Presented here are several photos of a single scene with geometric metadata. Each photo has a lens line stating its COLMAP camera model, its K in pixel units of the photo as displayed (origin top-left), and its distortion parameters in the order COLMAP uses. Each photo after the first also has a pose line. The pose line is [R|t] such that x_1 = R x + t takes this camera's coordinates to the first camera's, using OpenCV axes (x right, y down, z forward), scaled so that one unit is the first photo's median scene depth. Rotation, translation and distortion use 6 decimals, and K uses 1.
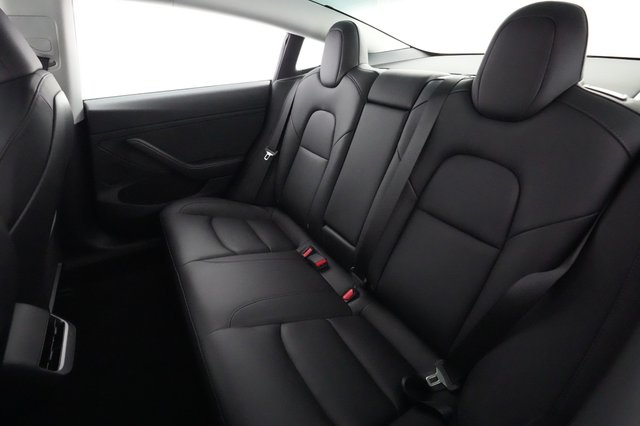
lens RADIAL K [[309.2, 0, 321.5], [0, 309.2, 214.8], [0, 0, 1]] dist [-0.000772, 0.000194]
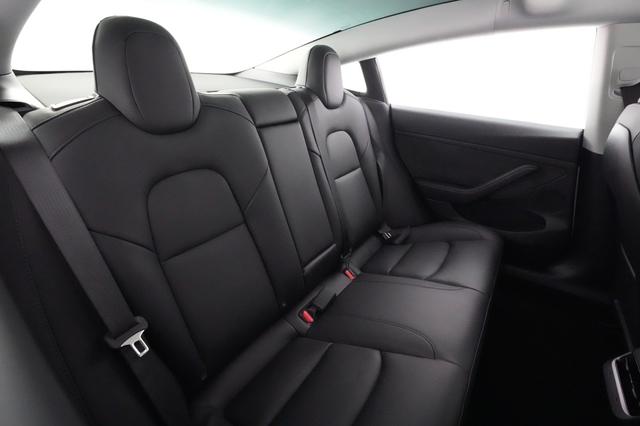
lens RADIAL K [[309.2, 0, 321.5], [0, 309.2, 214.8], [0, 0, 1]] dist [-0.000772, 0.000194]
pose [[-0.428880, -0.388425, 0.815591, -0.554048], [0.413826, 0.718060, 0.559587, -0.456125], [-0.803001, 0.577508, -0.147221, 0.856419]]
